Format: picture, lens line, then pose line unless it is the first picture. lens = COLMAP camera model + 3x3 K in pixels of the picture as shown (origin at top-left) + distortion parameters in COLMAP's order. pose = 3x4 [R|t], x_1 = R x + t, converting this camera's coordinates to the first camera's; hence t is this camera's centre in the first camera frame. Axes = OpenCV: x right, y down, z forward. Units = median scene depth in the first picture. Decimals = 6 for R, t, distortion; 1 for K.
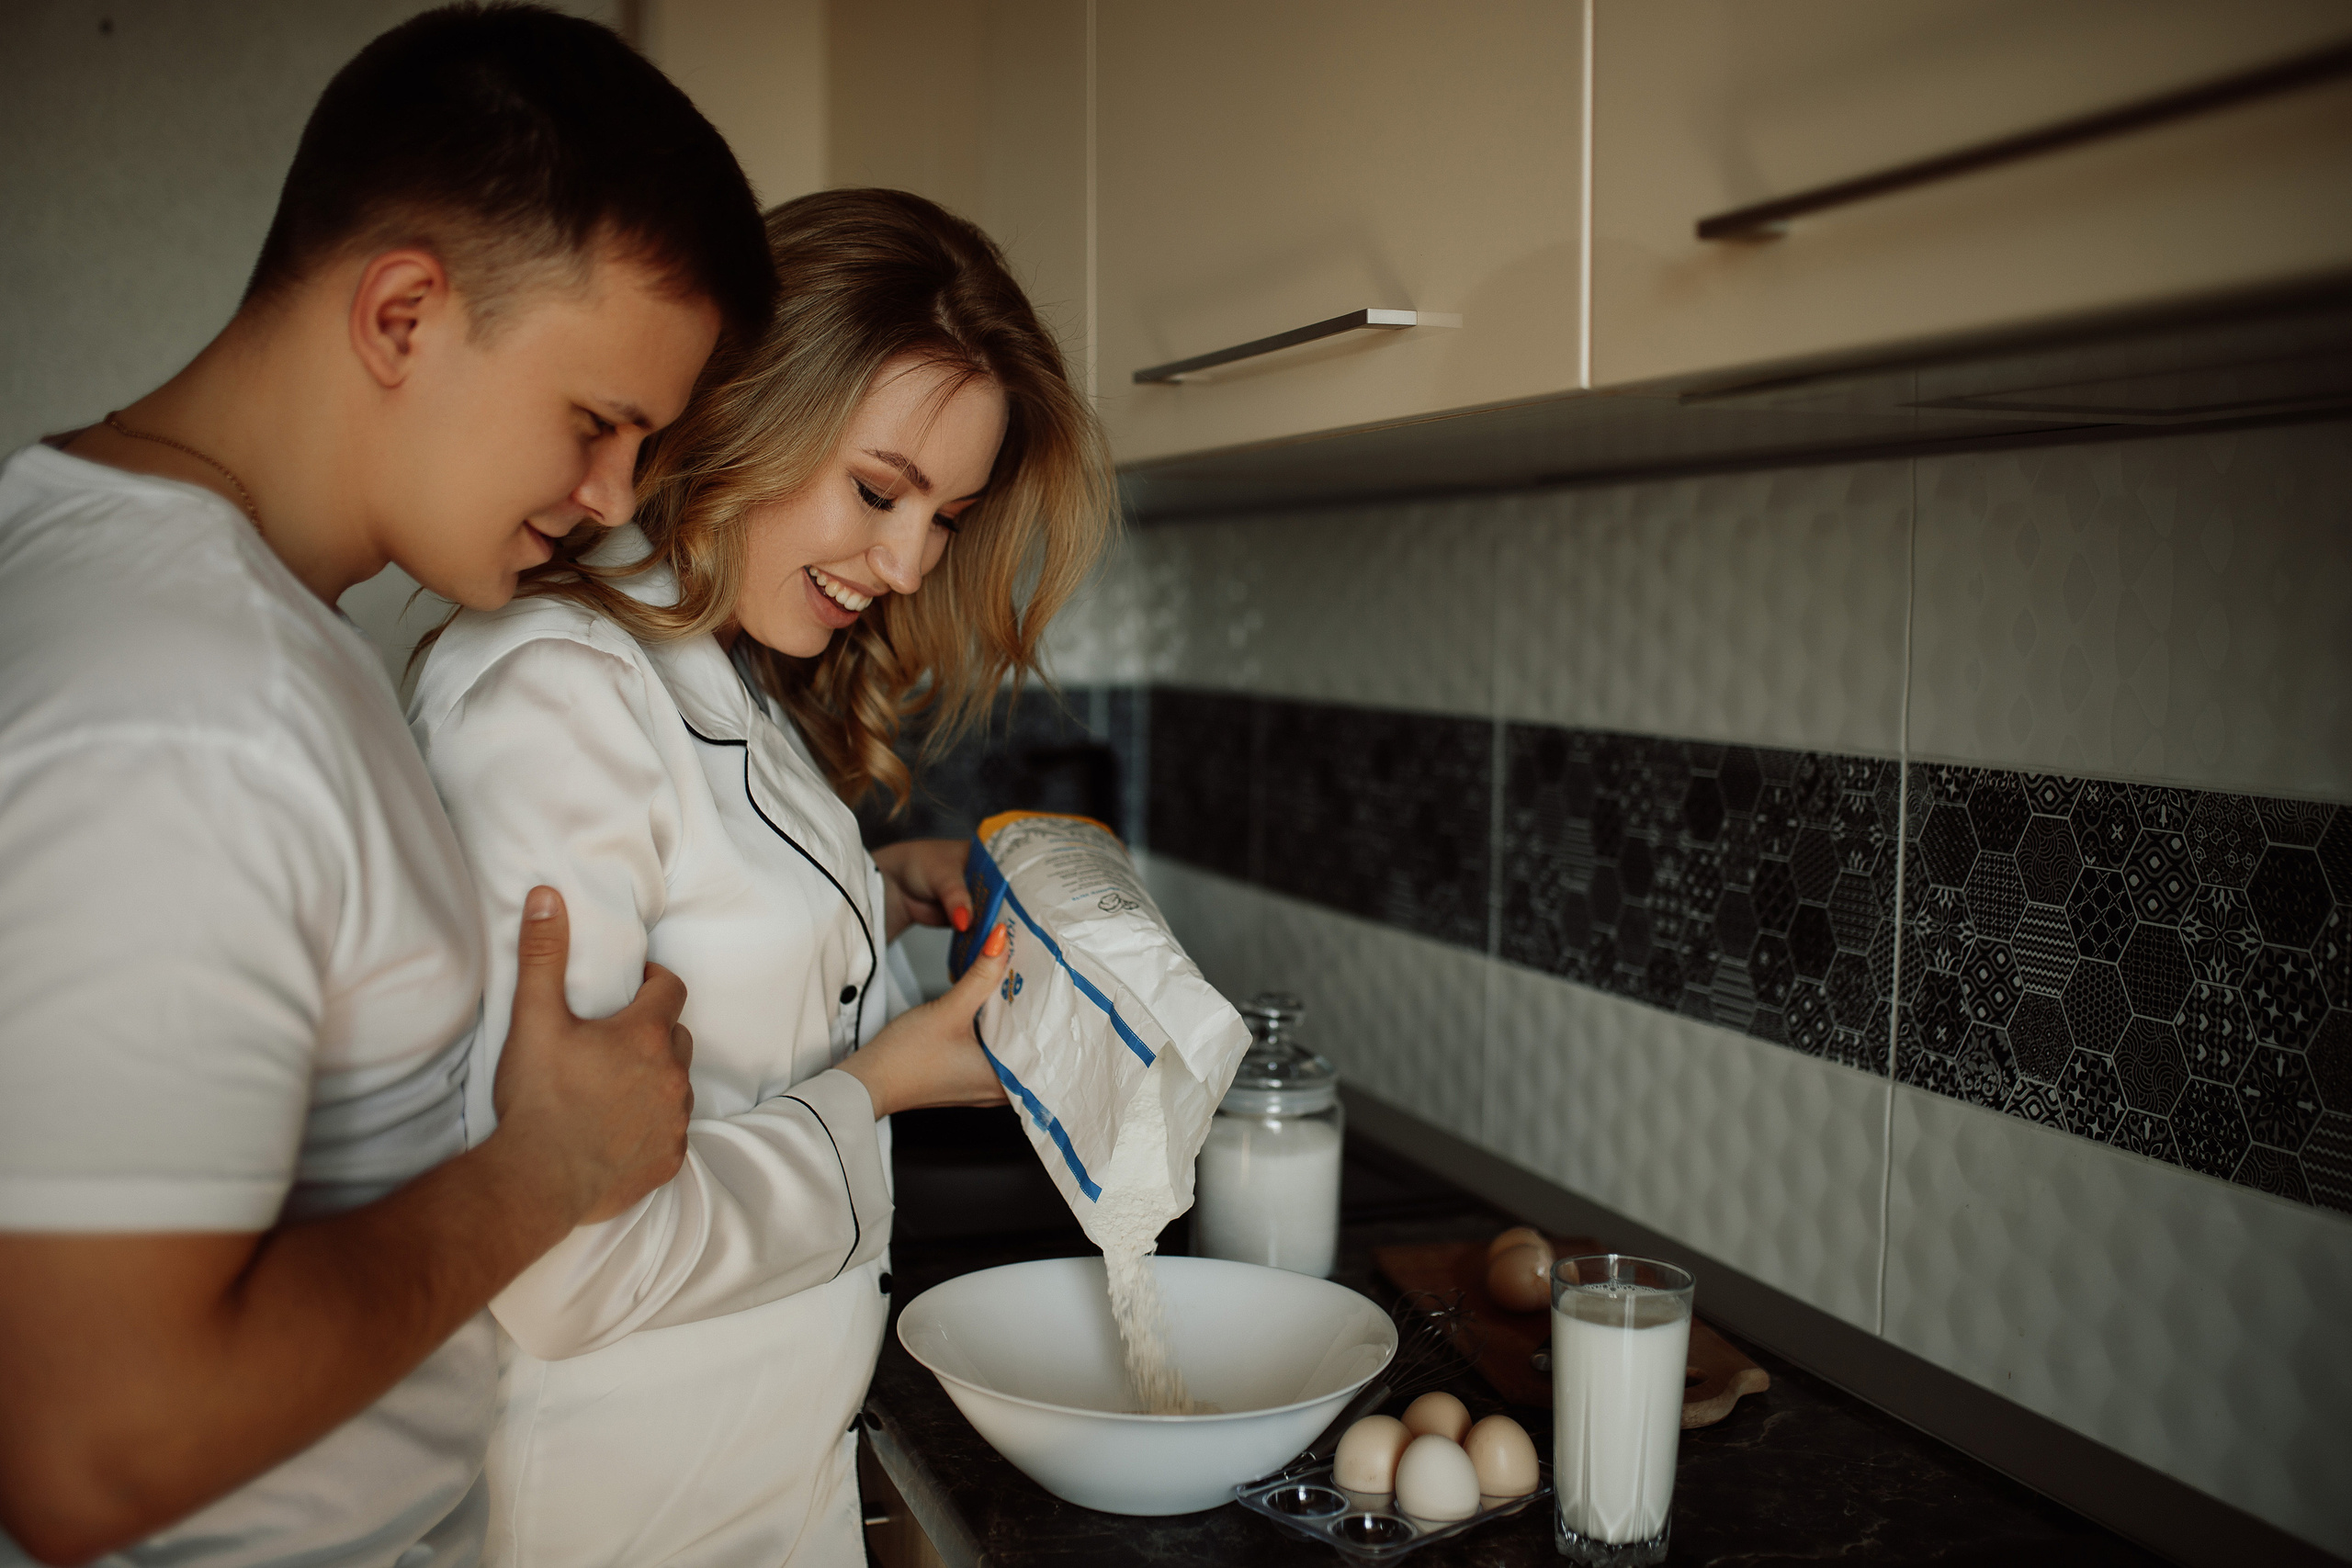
lens RADIAL K [[2361.6, 0, 1176.0], [0, 2361.6, 784.0], [0, 0, 1]] dist [-0.007564, 0.022689]
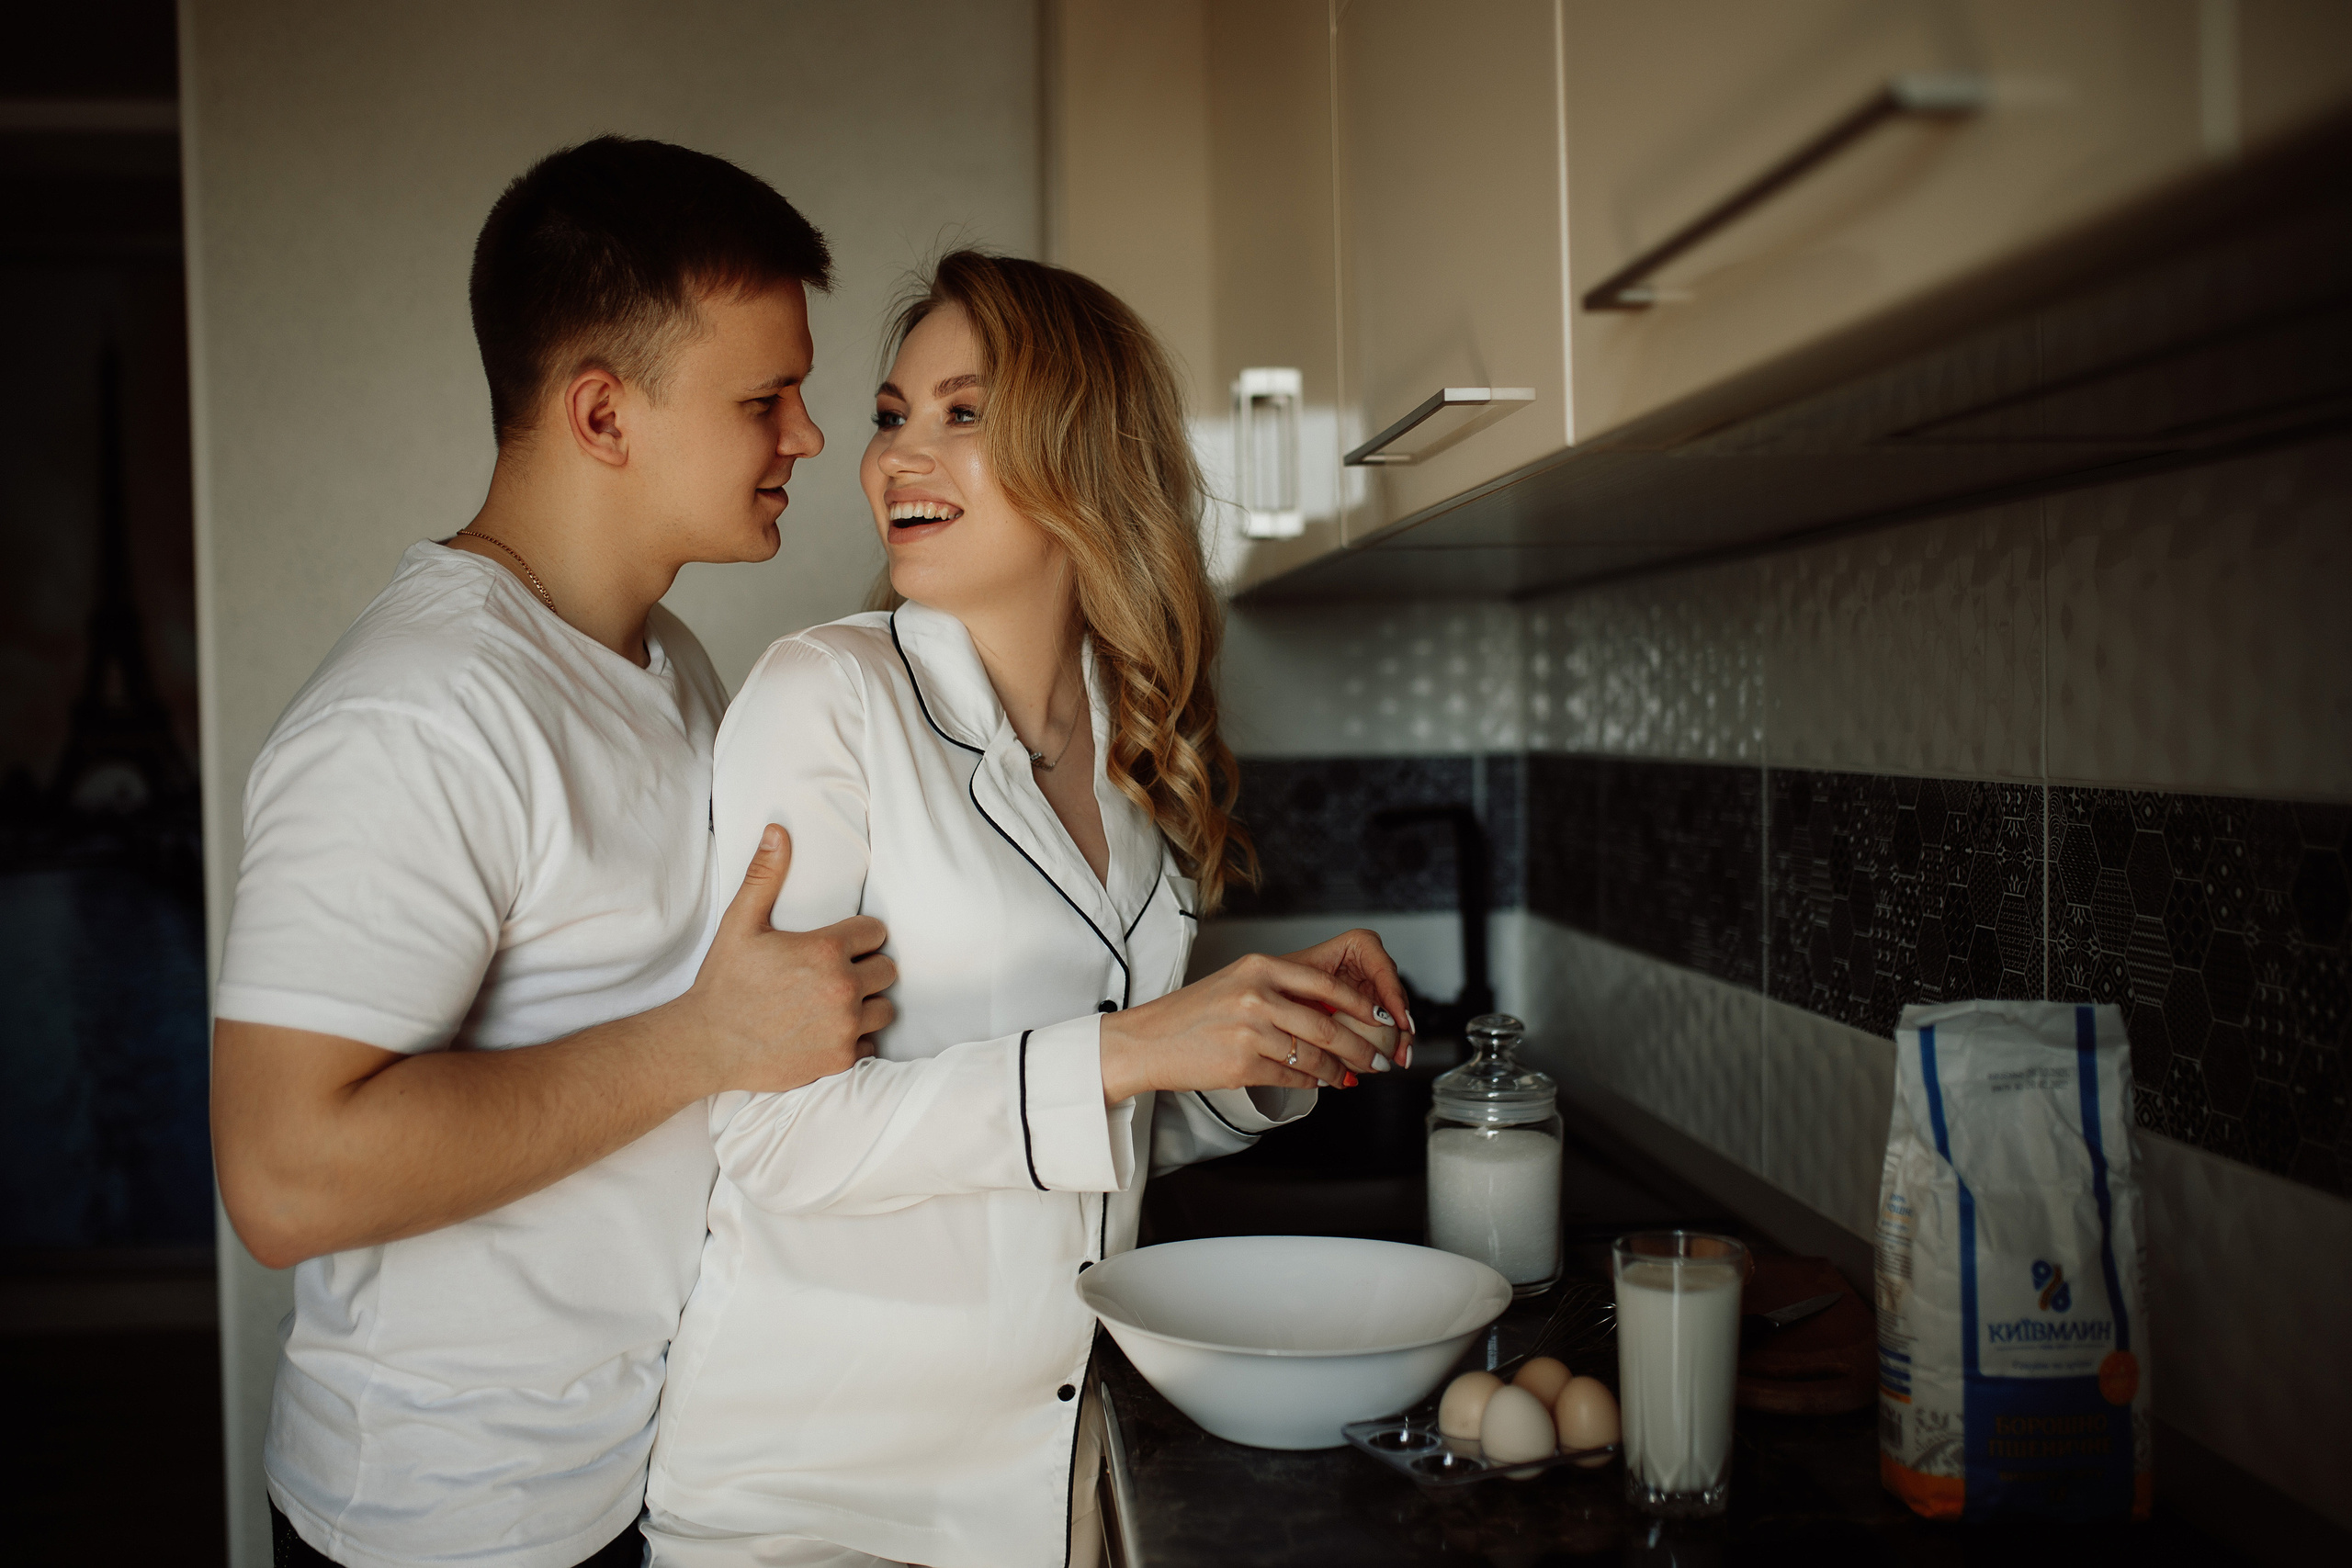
lens RADIAL K [[2361.6, 0, 1176.0], [0, 2361.6, 784.0], [0, 0, 1]] dist [-0.007564, 0.022689]
pose [[0.962260, -0.014278, -0.271755, 0.231558], [0.001852, 0.998943, -0.045926, 0.038192], [0.272124, 0.043690, 0.961270, -0.109048]]
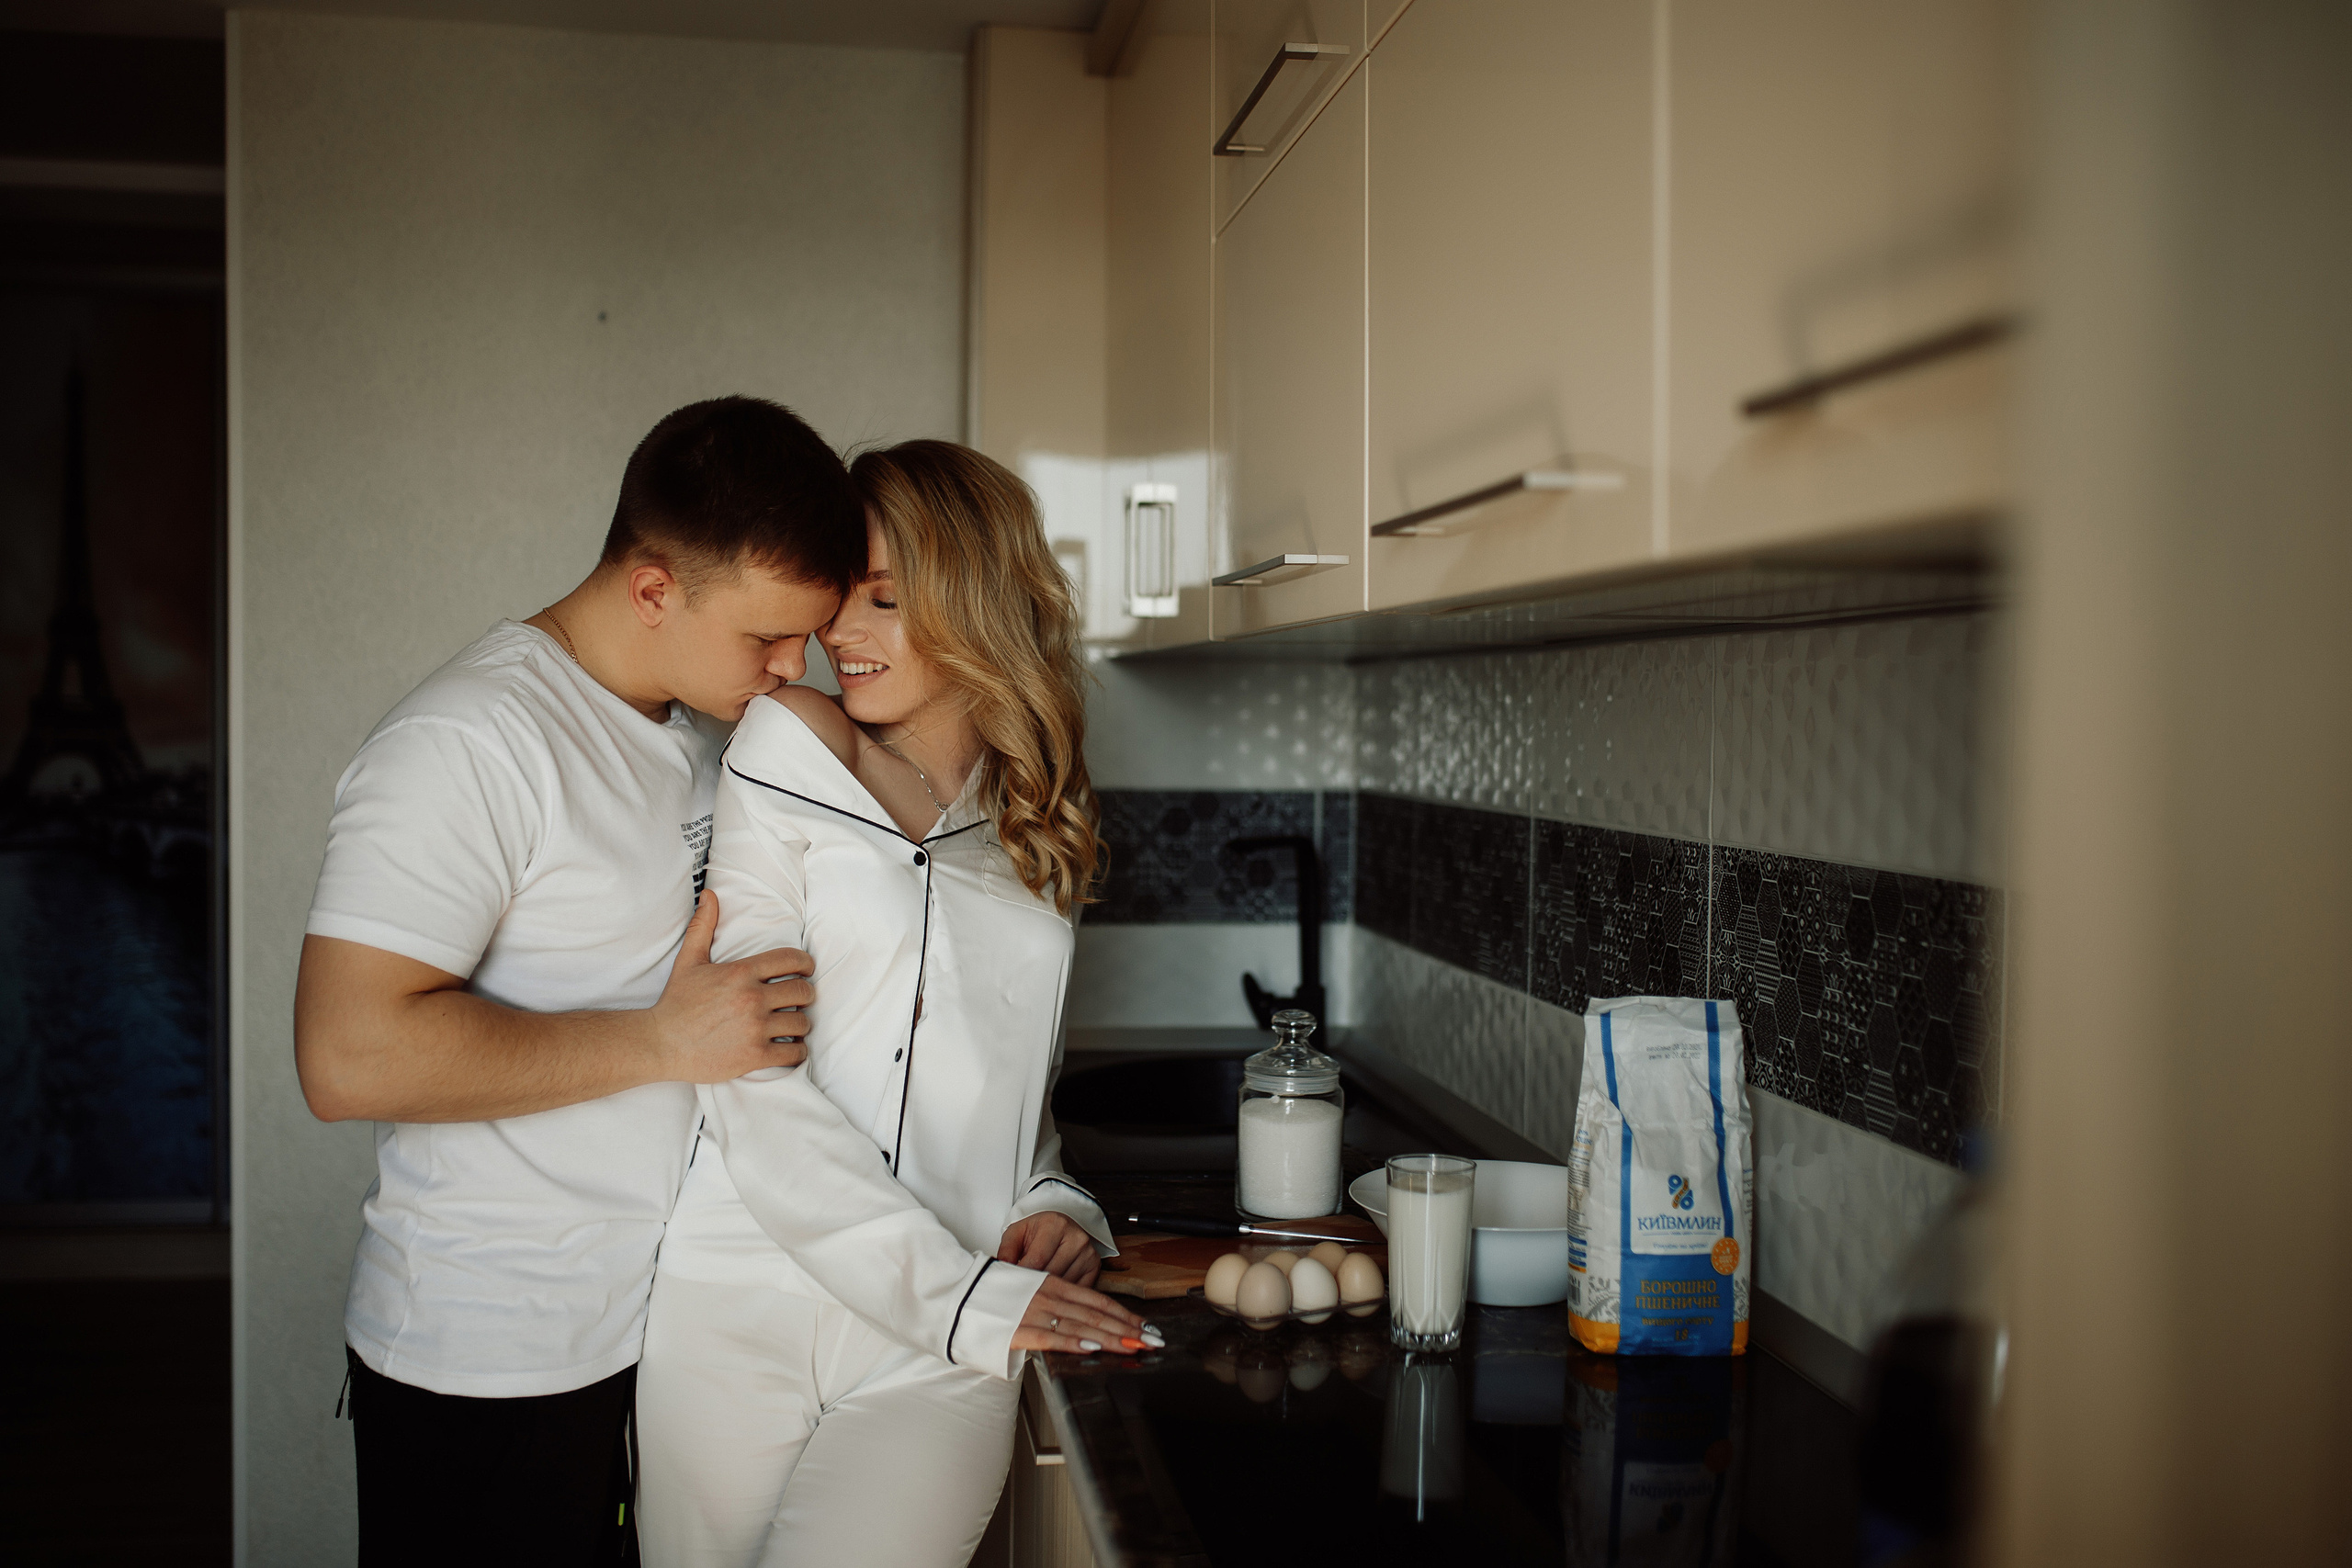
lens RADIAL K [[2433.9, 0, 1176.0], [0, 2433.9, 784.0], [0, 0, 1]] dist [0.000896, 0.001169]
pose [[0.976924, 0.011470, -0.213279, 0.318676], [-0.021567, 0.998751, -0.045073, 0.028735], [0.212495, 0.048633, 0.975951, -0.546518]]
